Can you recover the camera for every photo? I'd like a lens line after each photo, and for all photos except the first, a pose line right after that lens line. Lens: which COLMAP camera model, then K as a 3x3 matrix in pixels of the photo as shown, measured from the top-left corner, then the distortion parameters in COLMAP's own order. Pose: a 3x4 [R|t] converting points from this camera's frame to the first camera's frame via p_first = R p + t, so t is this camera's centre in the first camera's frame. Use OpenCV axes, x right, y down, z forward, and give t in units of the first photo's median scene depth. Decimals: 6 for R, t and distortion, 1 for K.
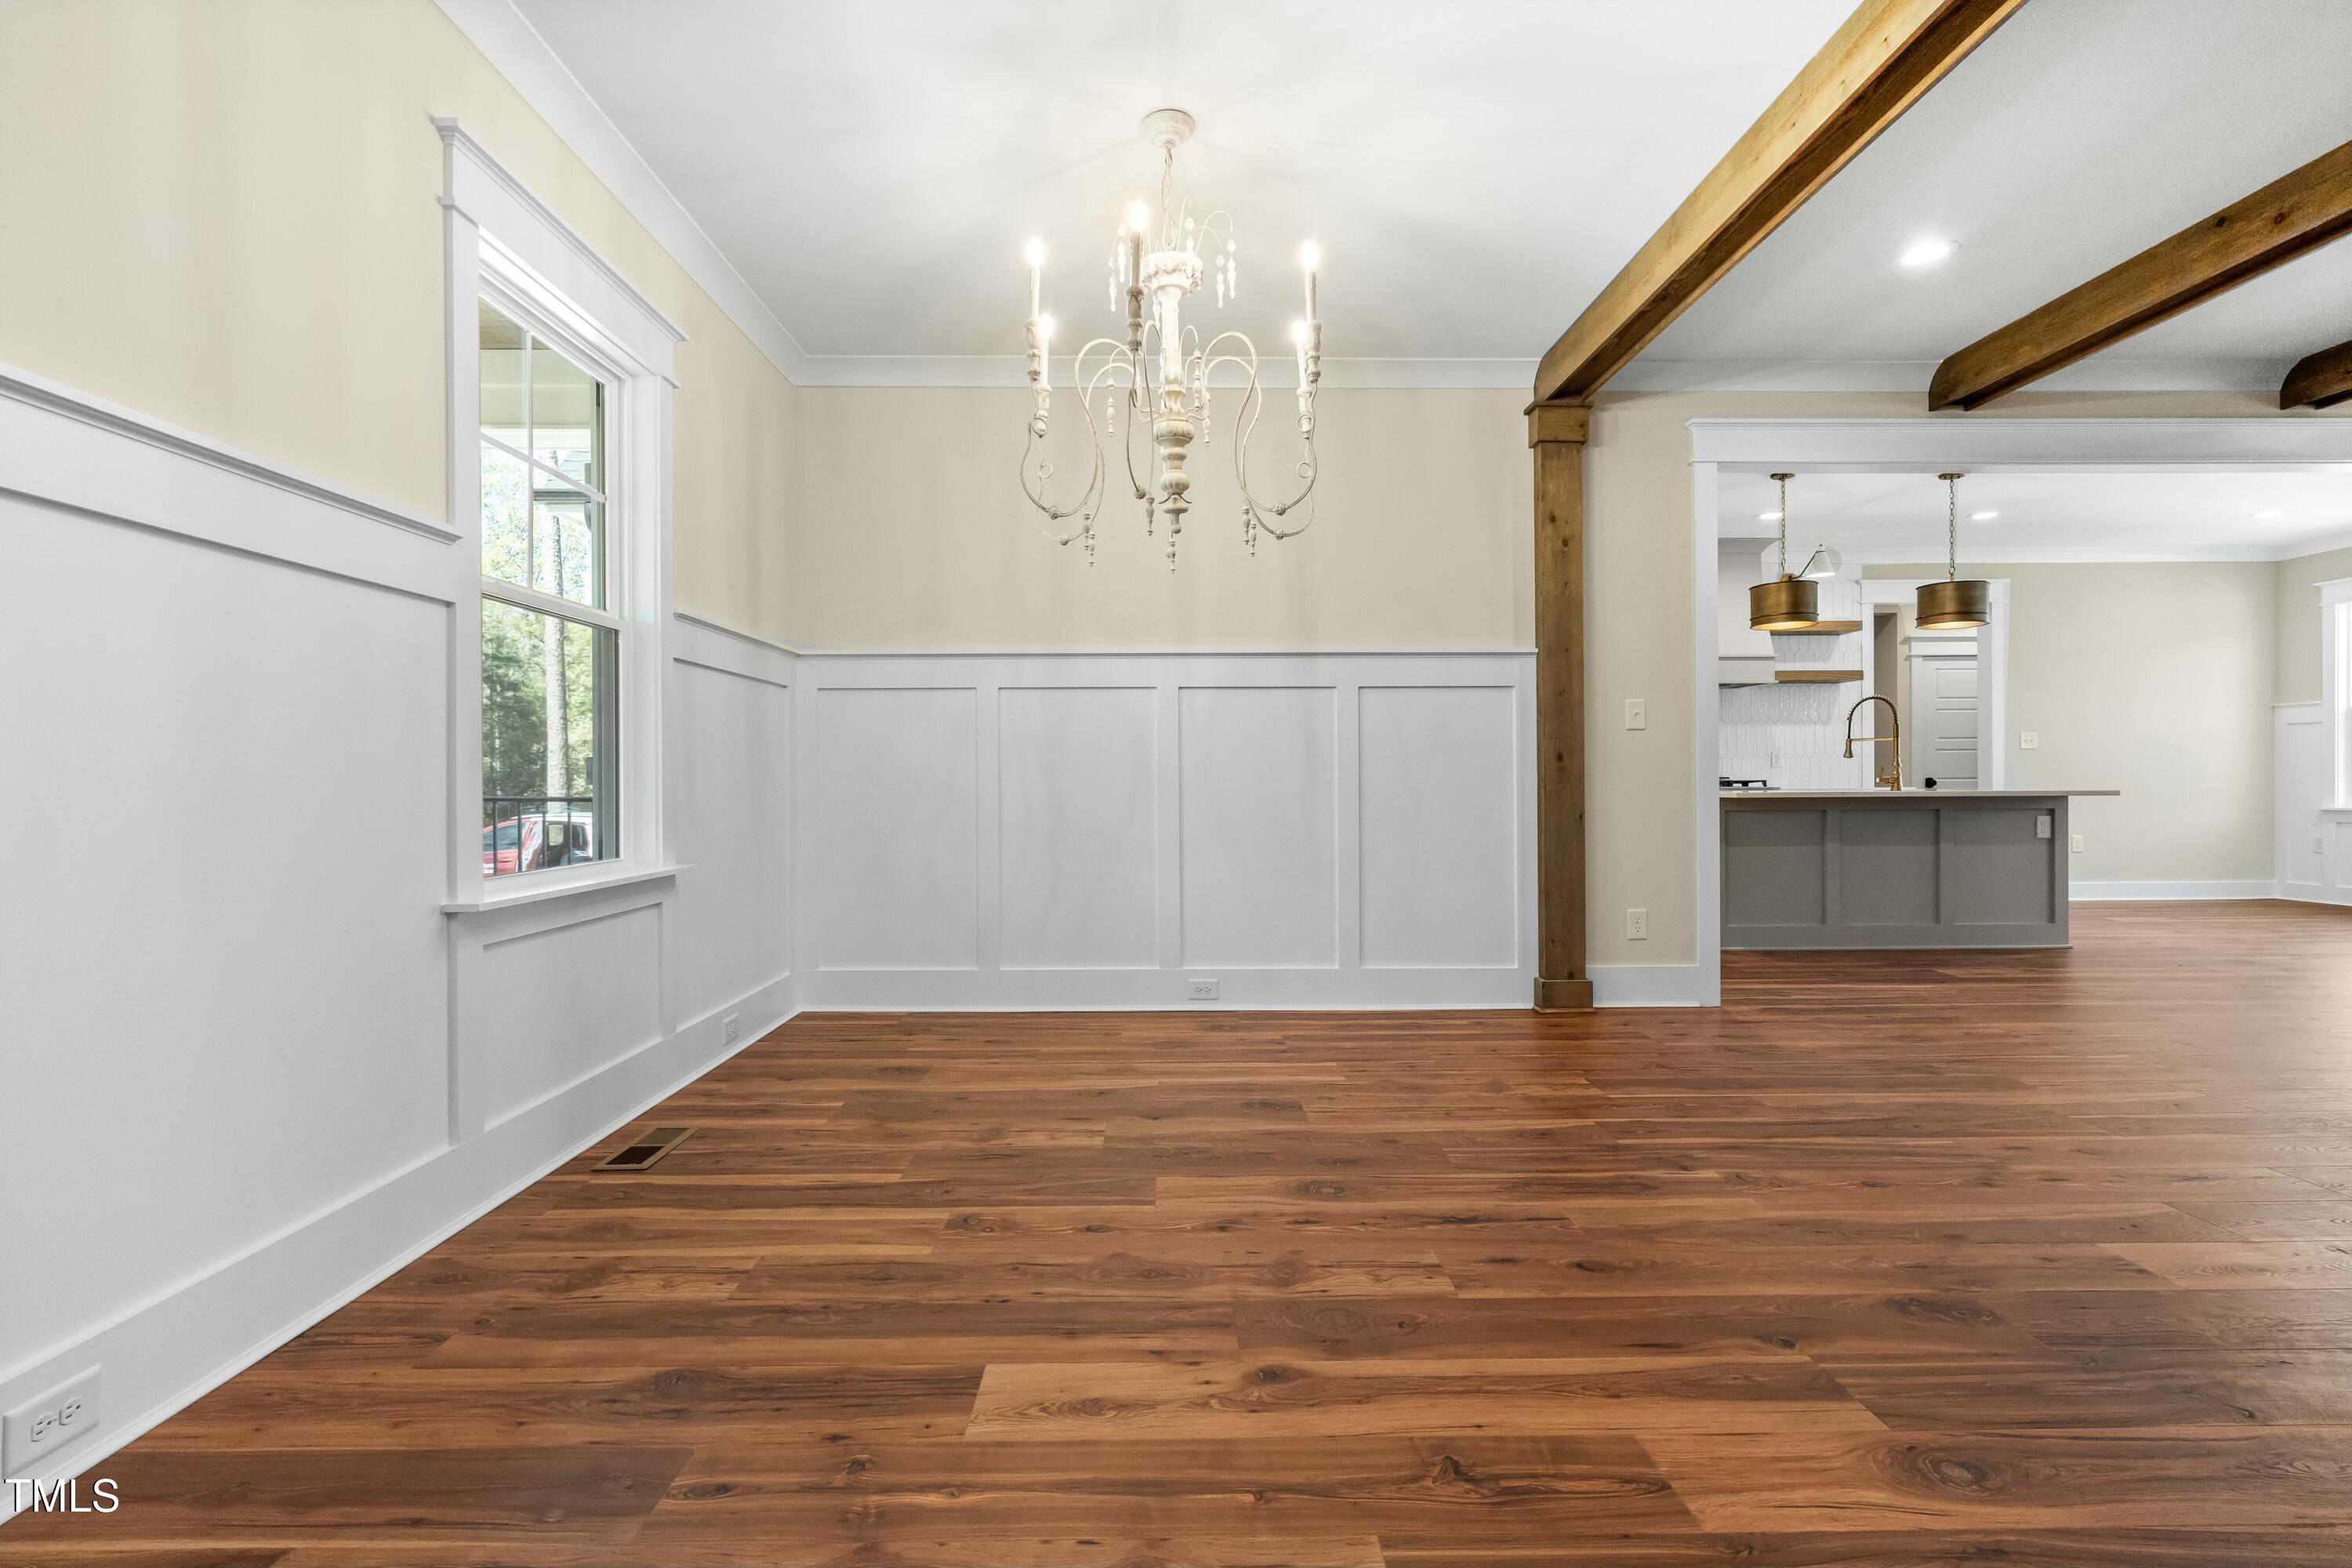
lens RADIAL K [[1084.6, 0, 1180.0], [0, 1084.6, 784.0], [0, 0, 1]] dist [-0.008259, 0.001966]
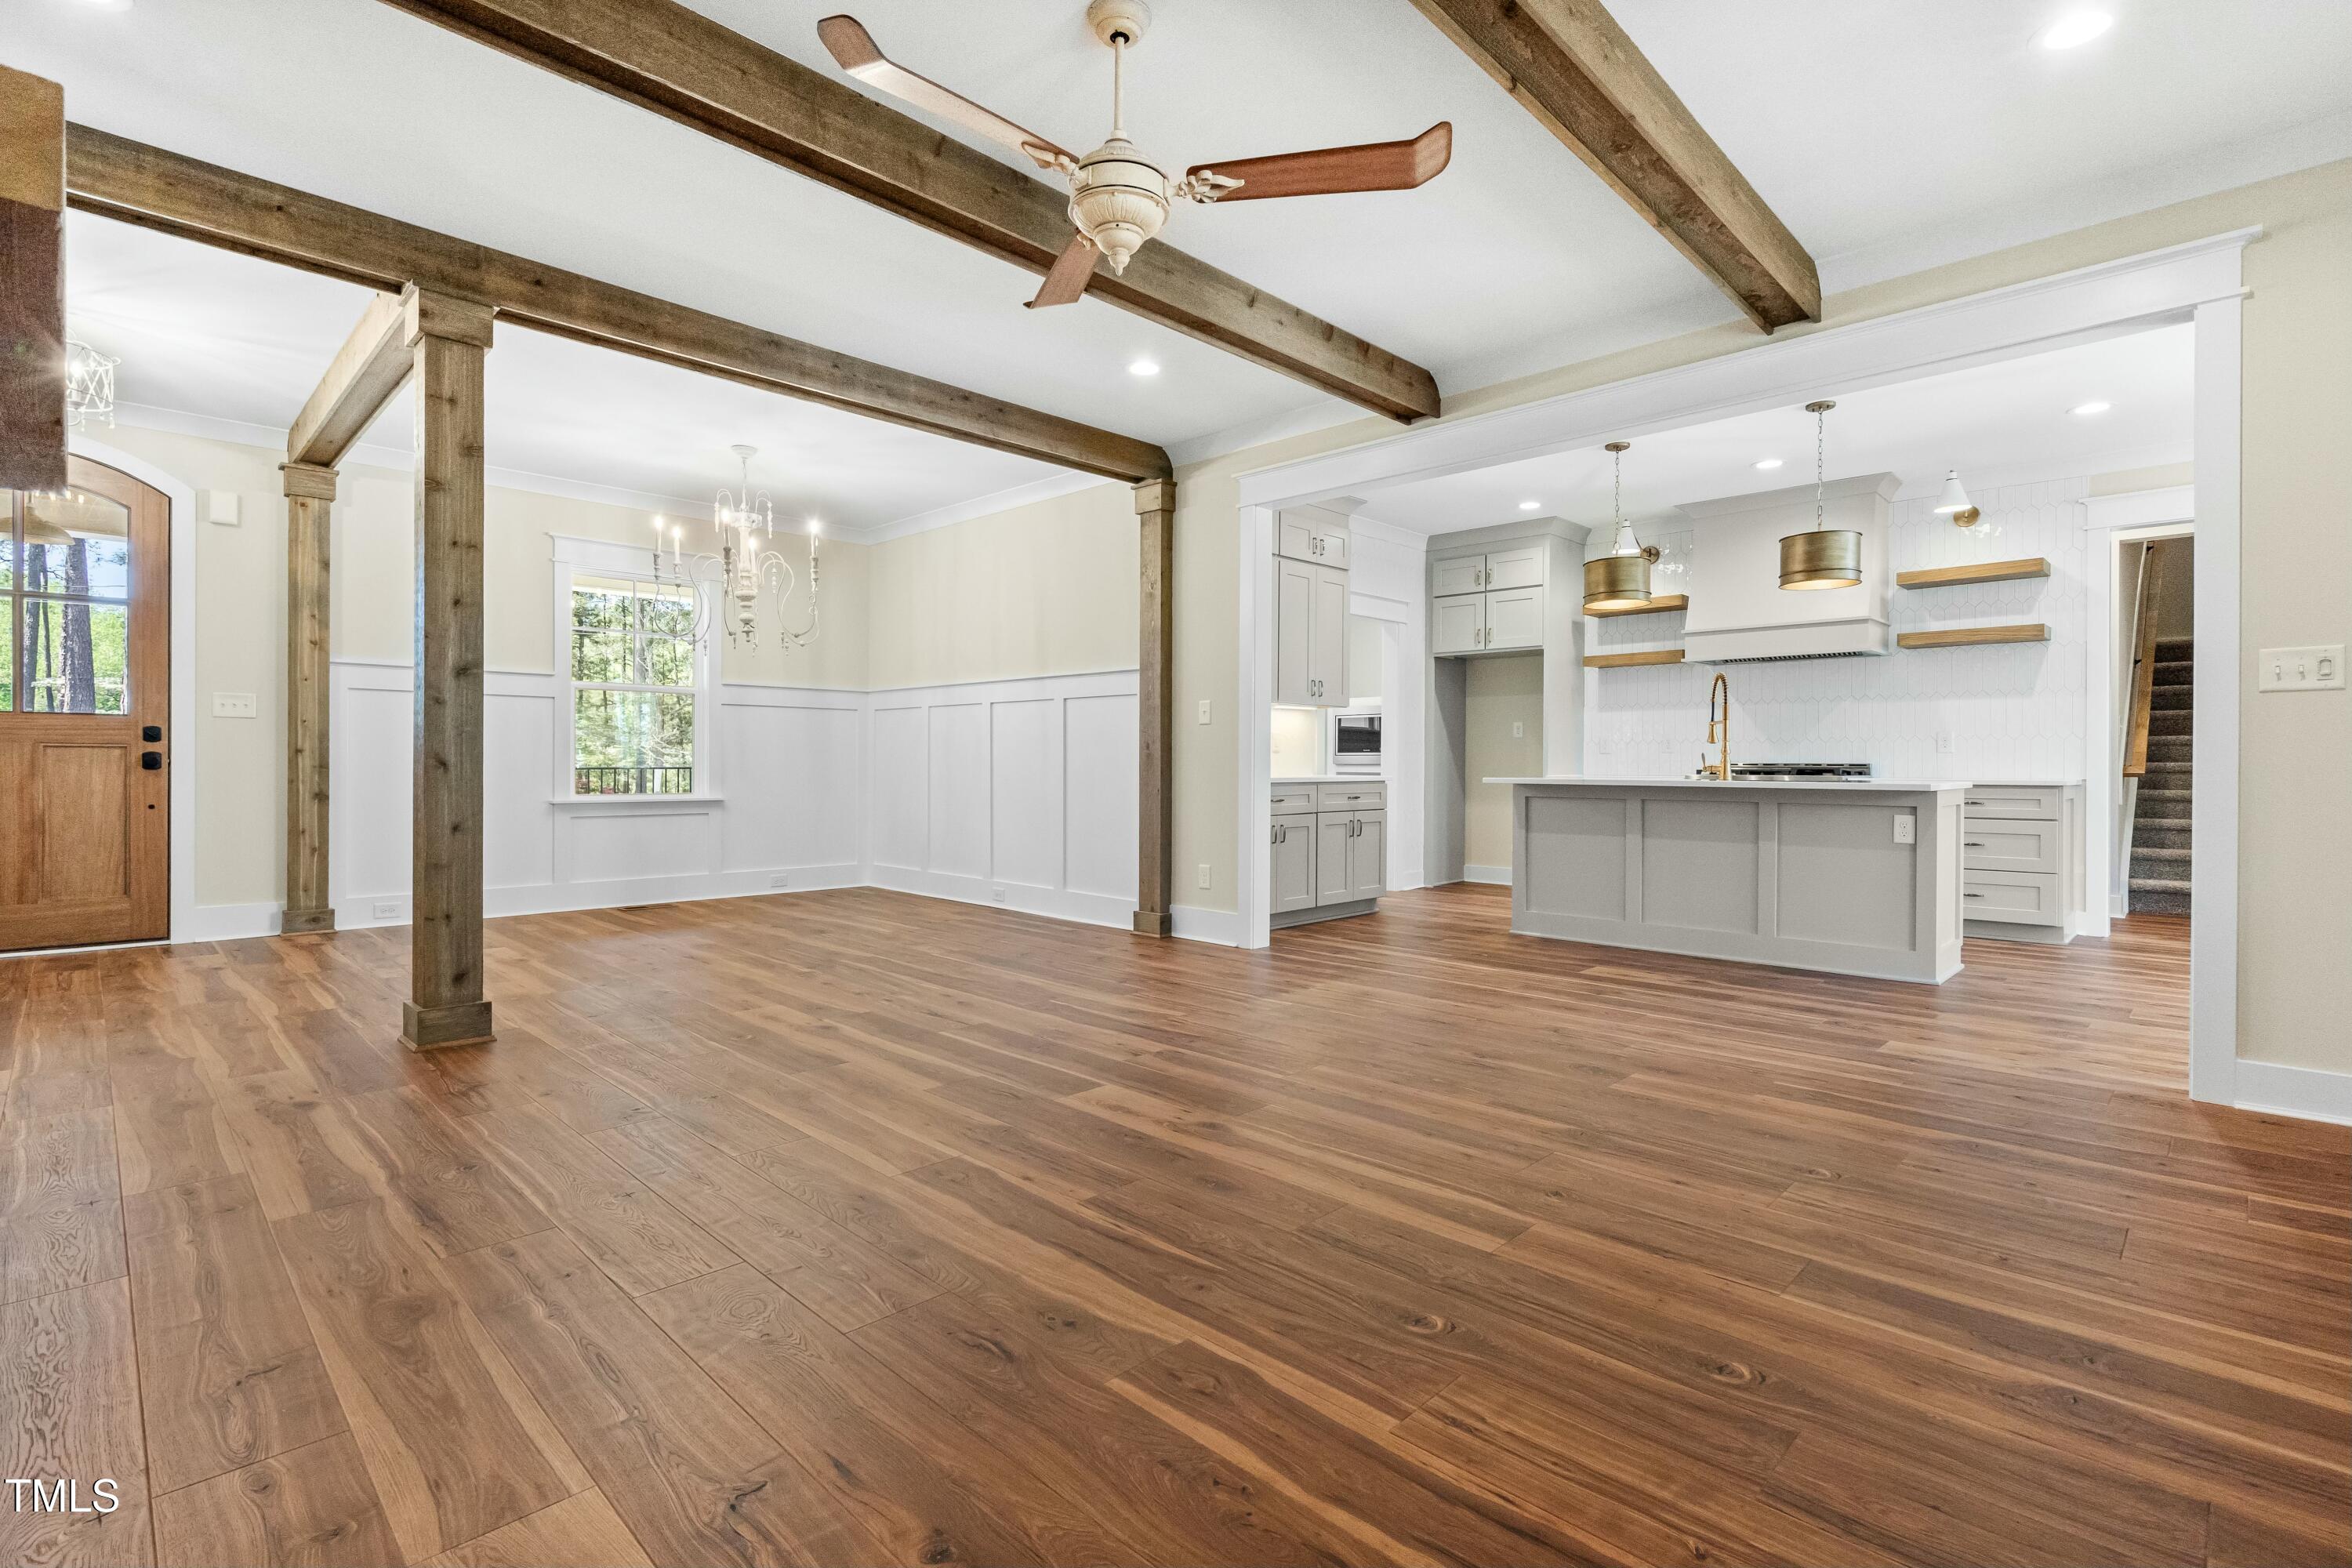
lens RADIAL K [[1084.6, 0, 1184.2], [0, 1084.6, 768.9], [0, 0, 1]] dist [-0.008259, 0.001966]
pose [[0.706762, 0.013162, -0.707329, 1.567699], [-0.009117, 0.999913, 0.009497, -0.011997], [0.707393, -0.000263, 0.706821, 0.092548]]
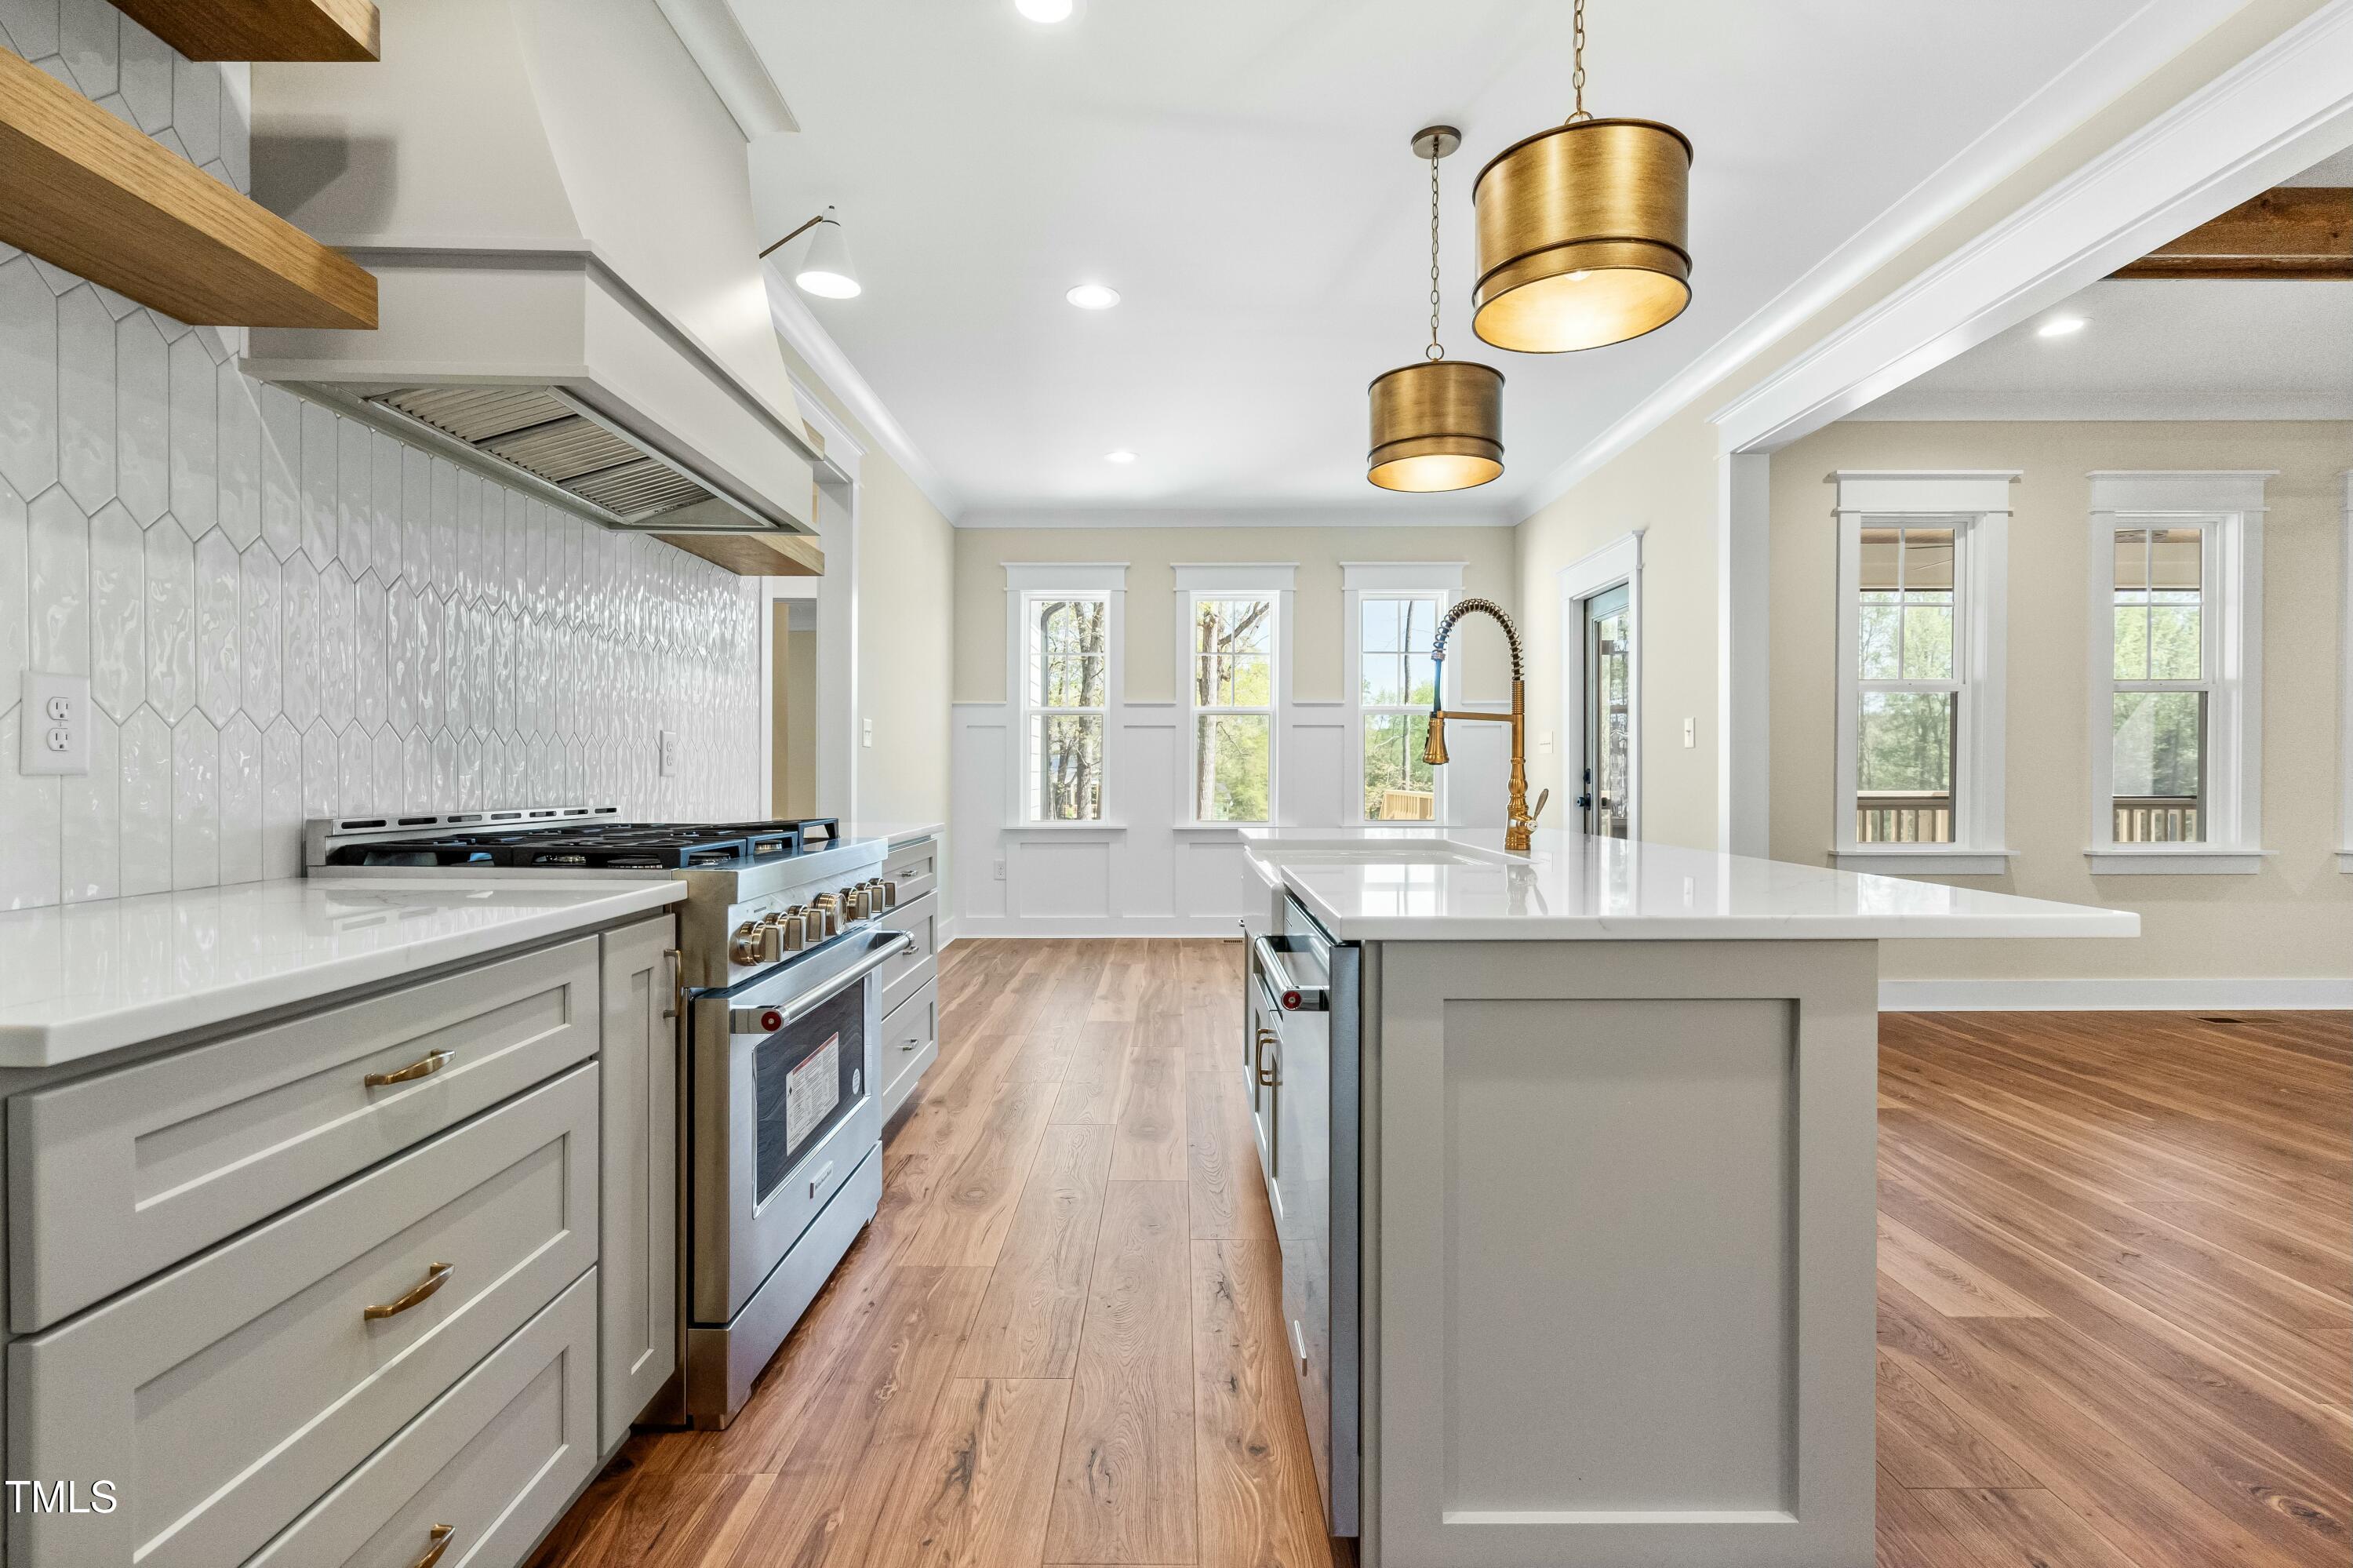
lens RADIAL K [[1085.1, 0, 1173.6], [0, 1085.1, 774.1], [0, 0, 1]] dist [-0.008259, 0.001966]
pose [[0.026000, 0.008997, 0.999621, 0.360520], [-0.000547, 0.999959, -0.008986, -0.026304], [-0.999662, -0.000313, 0.026004, 1.676523]]
